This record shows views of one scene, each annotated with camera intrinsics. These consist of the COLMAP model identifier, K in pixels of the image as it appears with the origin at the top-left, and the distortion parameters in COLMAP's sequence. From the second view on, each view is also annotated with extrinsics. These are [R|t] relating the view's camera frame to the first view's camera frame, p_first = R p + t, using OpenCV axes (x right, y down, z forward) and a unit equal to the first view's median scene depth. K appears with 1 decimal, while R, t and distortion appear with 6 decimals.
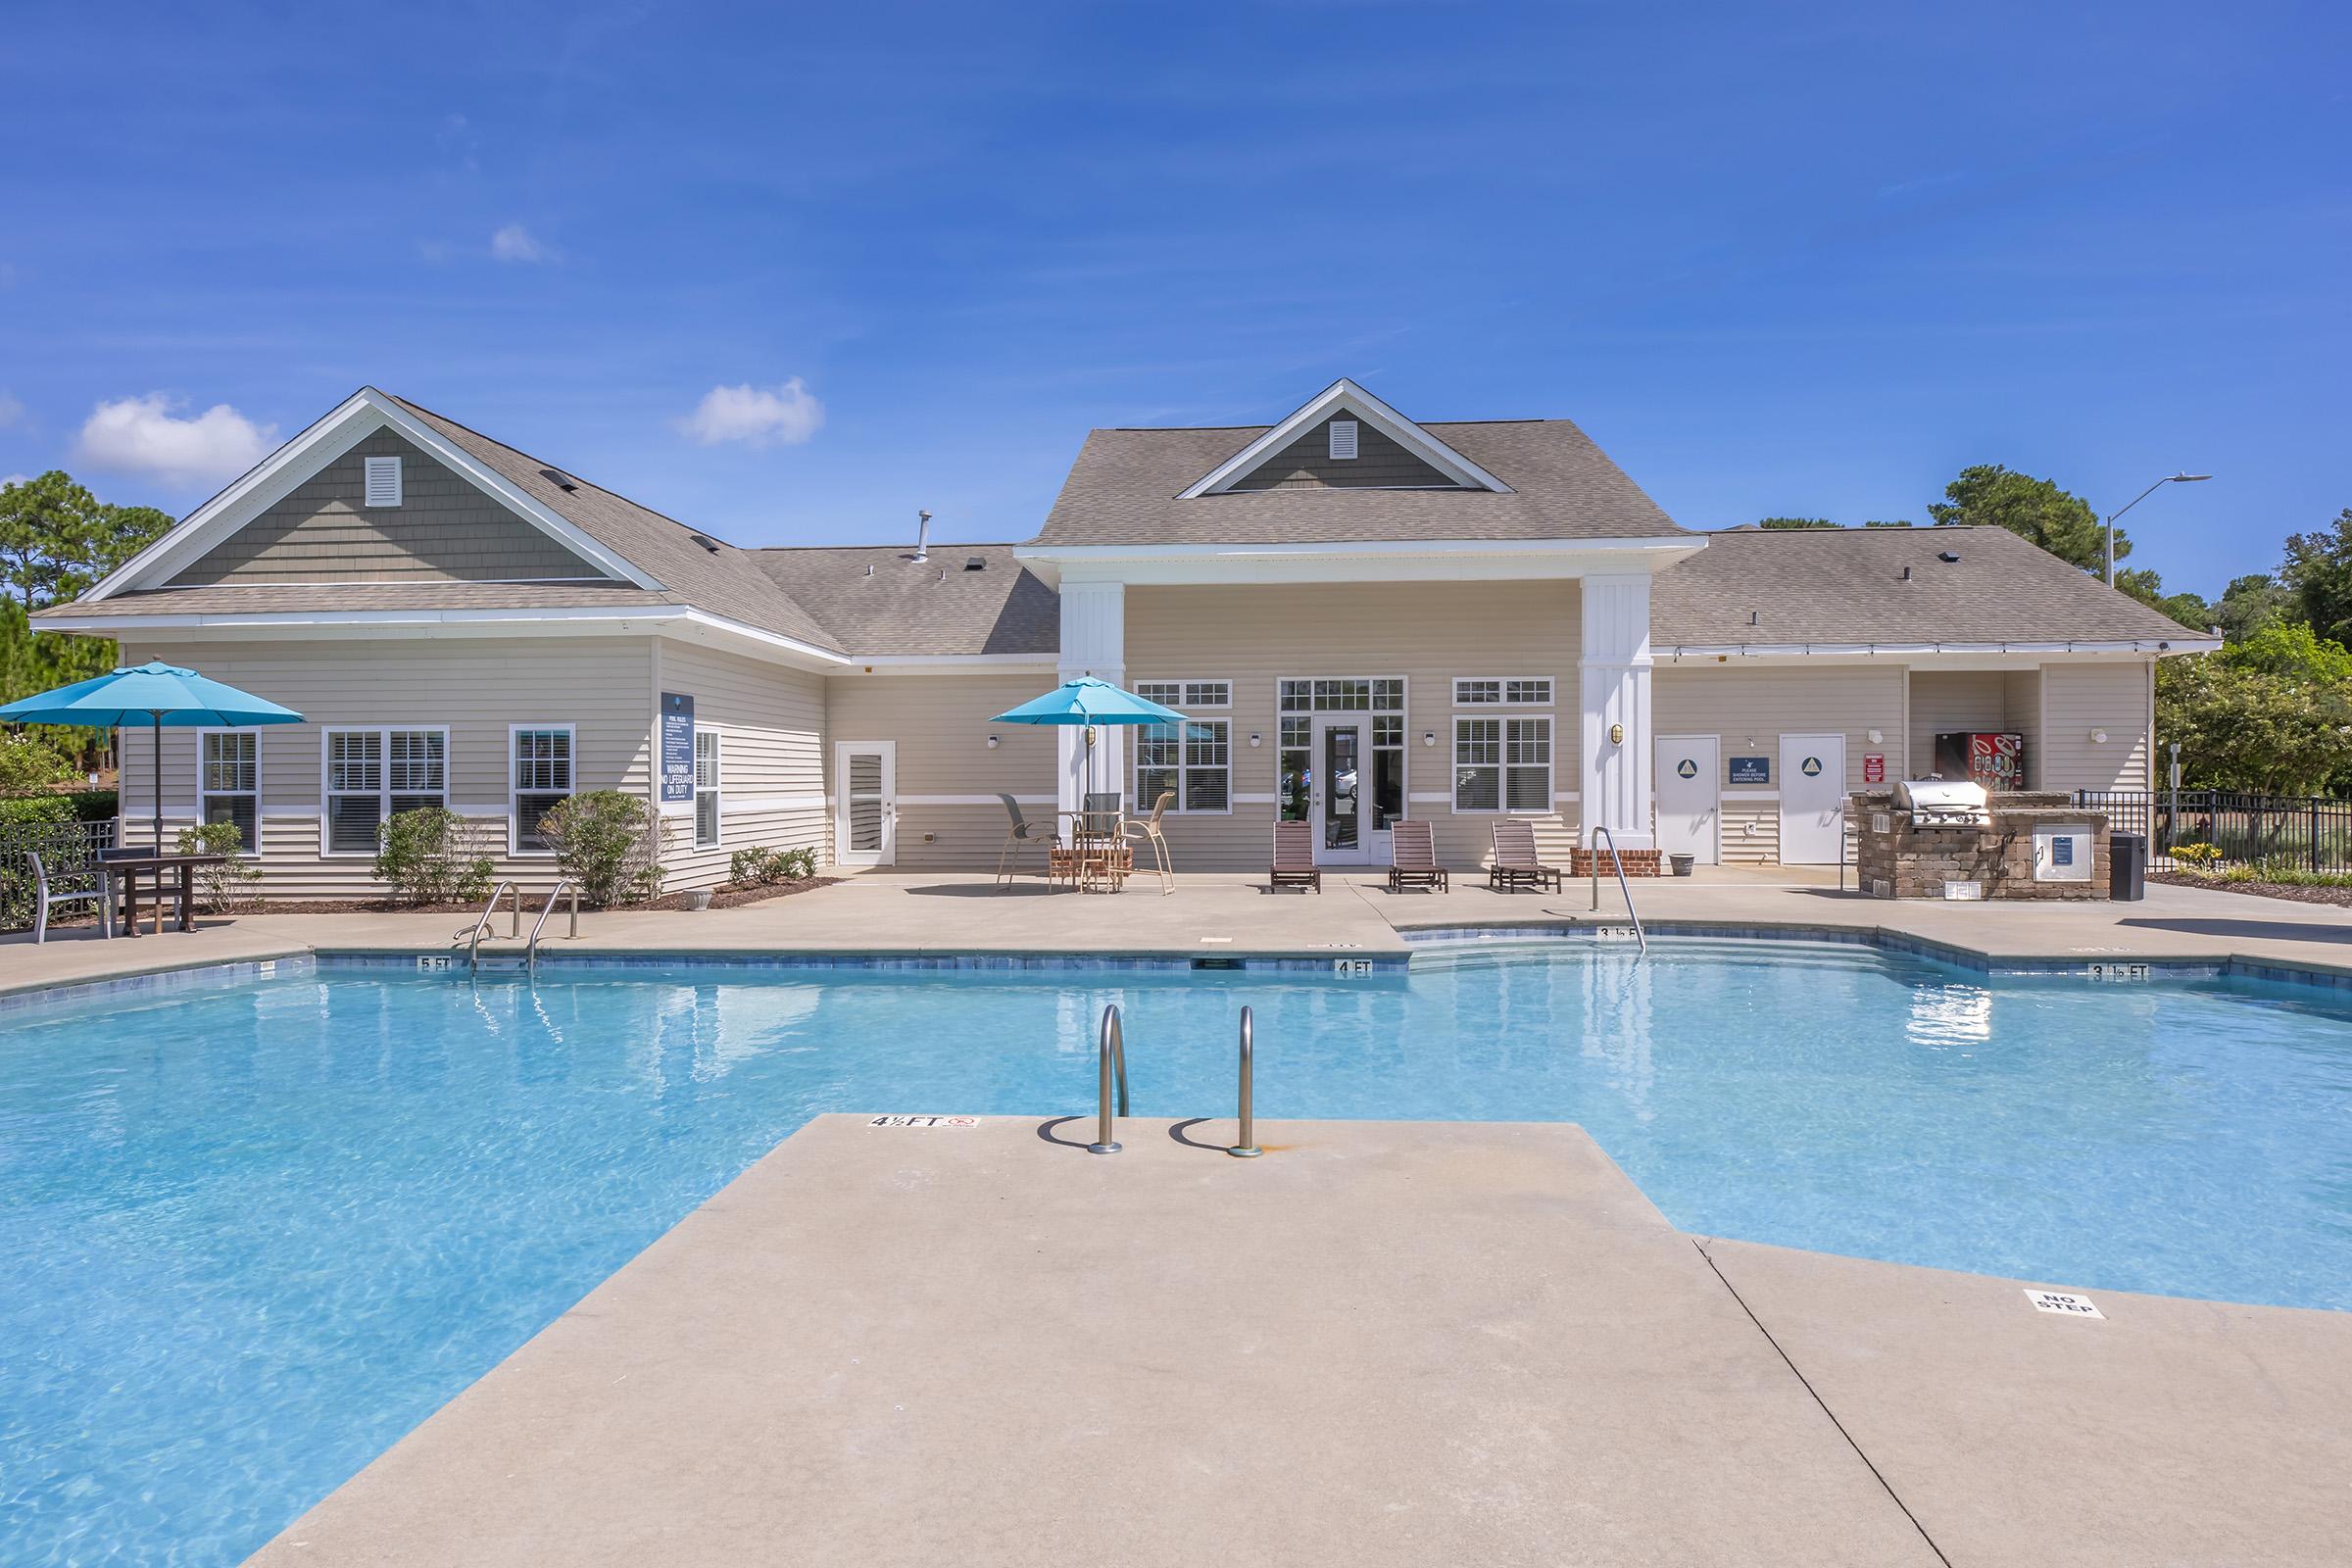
lens RADIAL K [[1285.0, 0, 1166.3], [0, 1285.0, 778.5], [0, 0, 1]] dist [-0.008445, -0.000144]
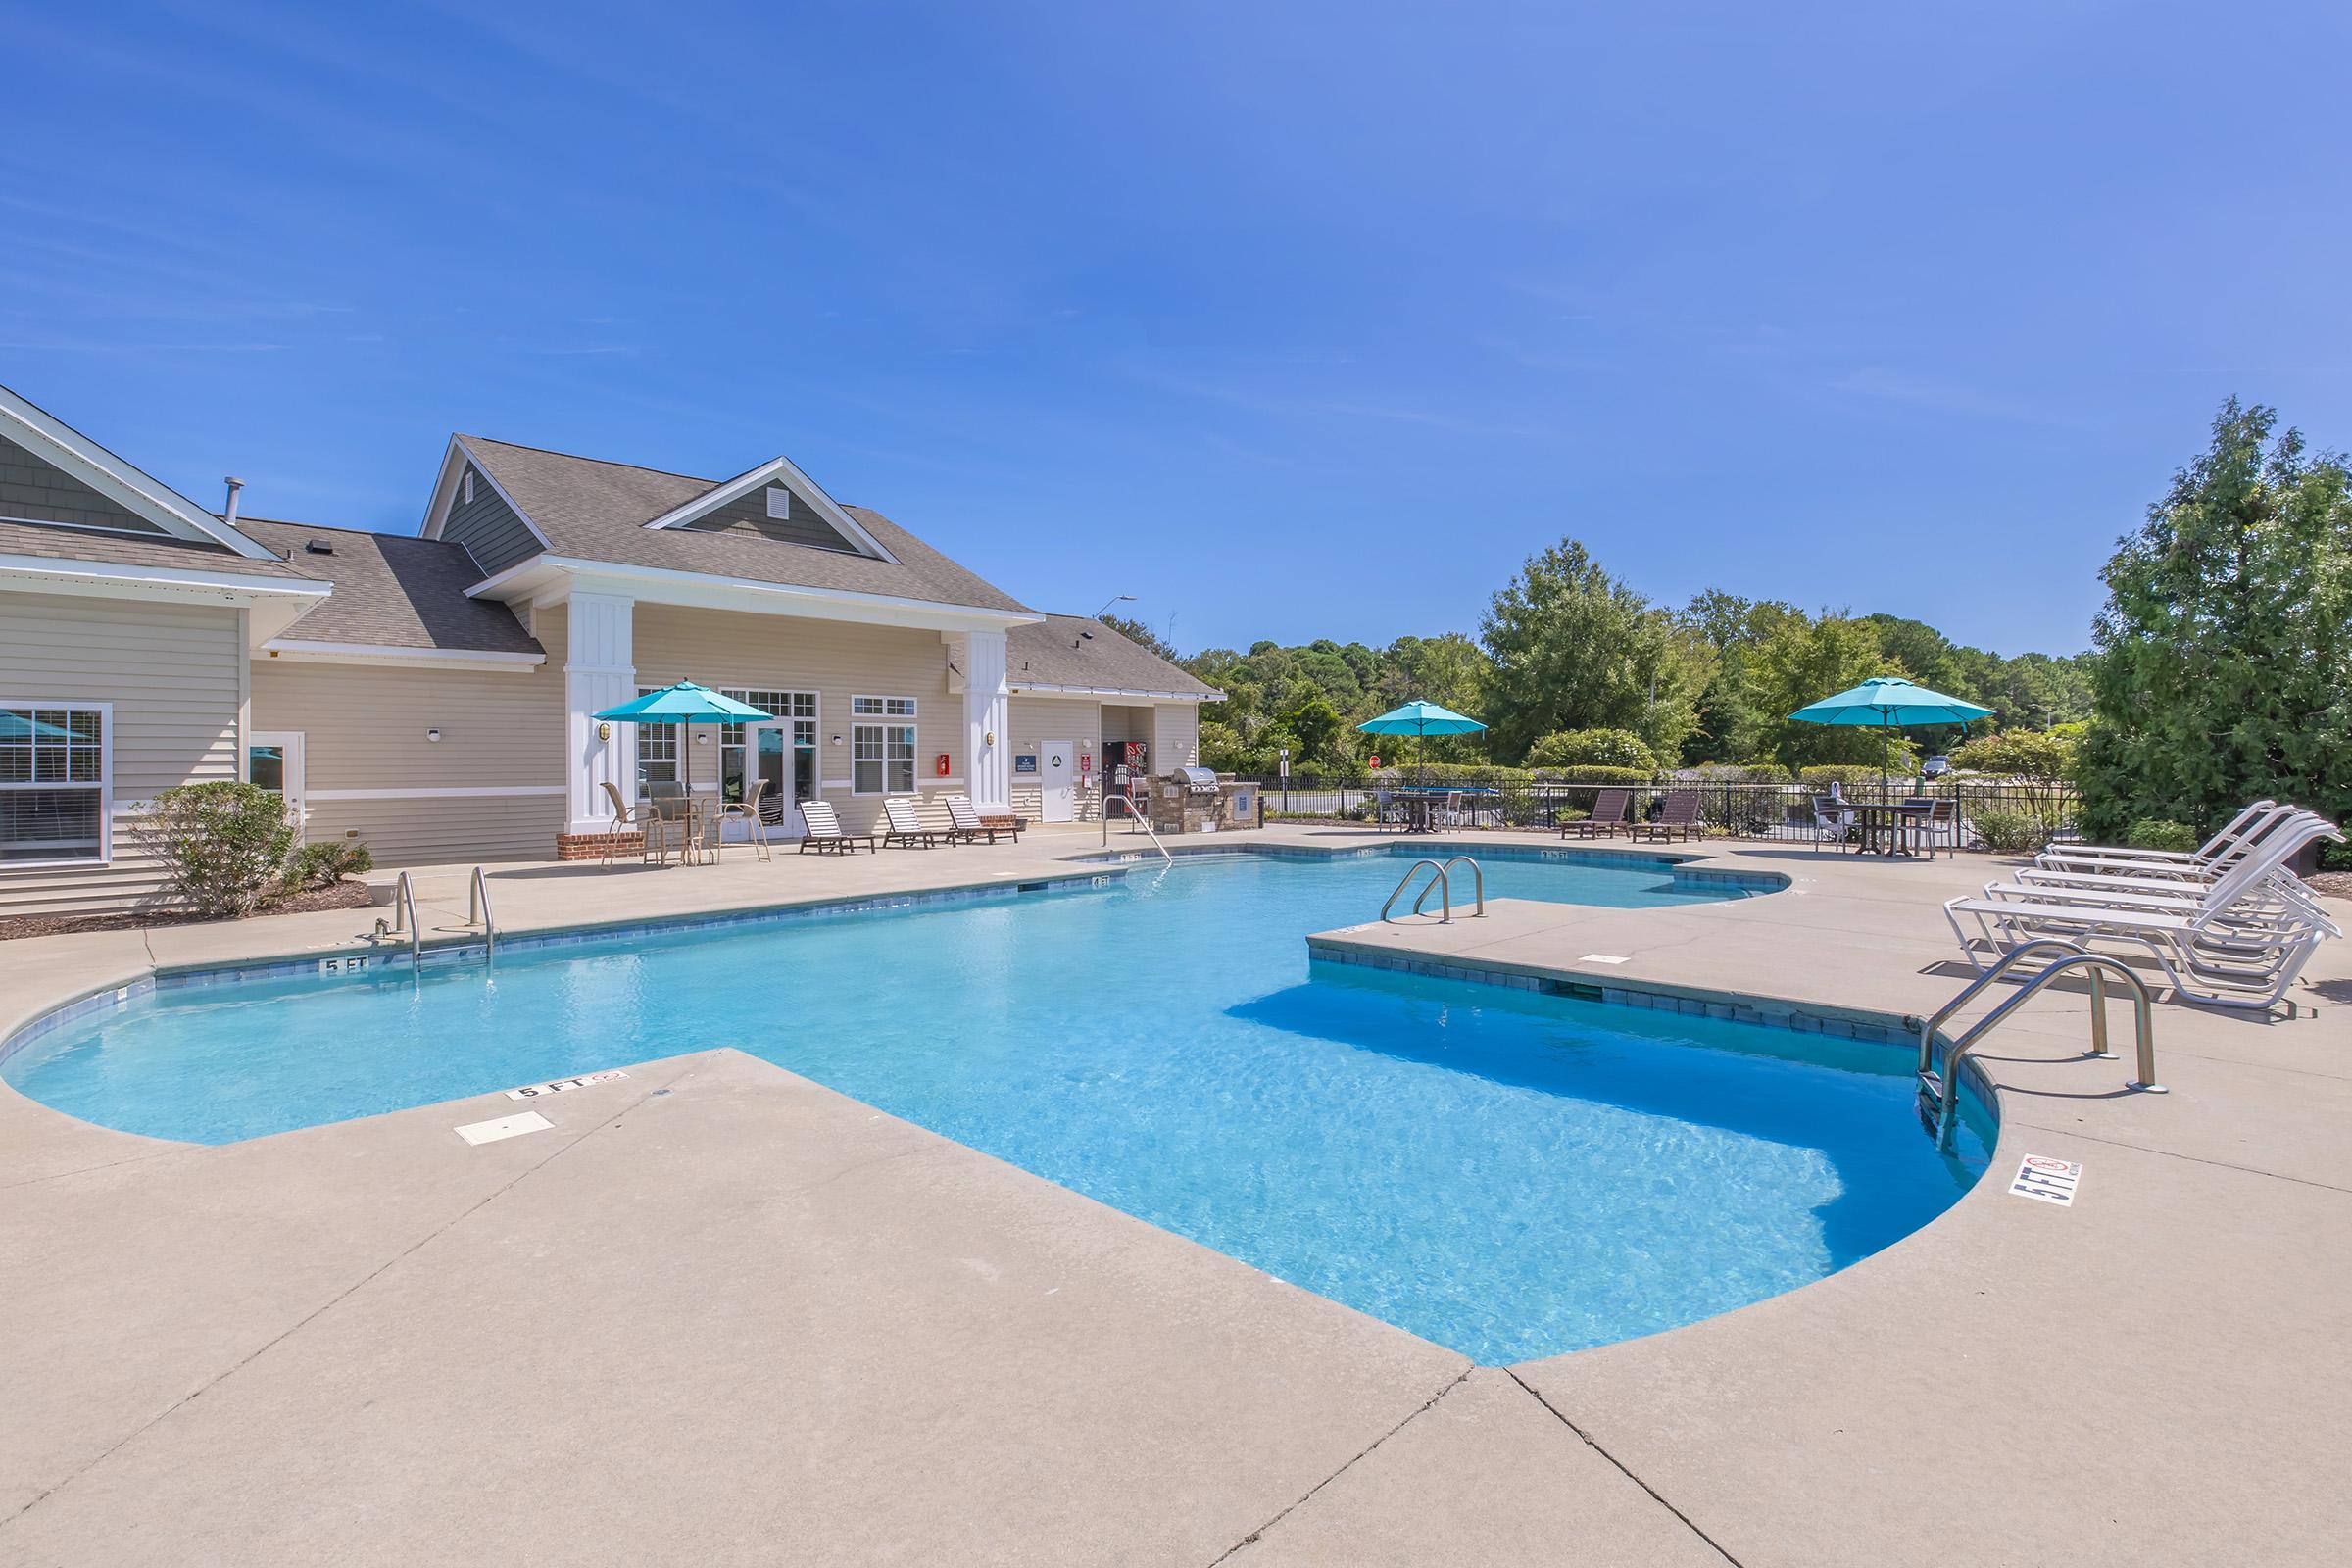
lens RADIAL K [[1009.8, 0, 1175.0], [0, 1009.8, 779.9], [0, 0, 1]] dist [0.001173, 0.000074]
pose [[0.674164, -0.011432, 0.738493, -0.342341], [0.006930, 0.999934, 0.009153, 0.004061], [-0.738549, -0.001053, 0.674199, 0.033897]]
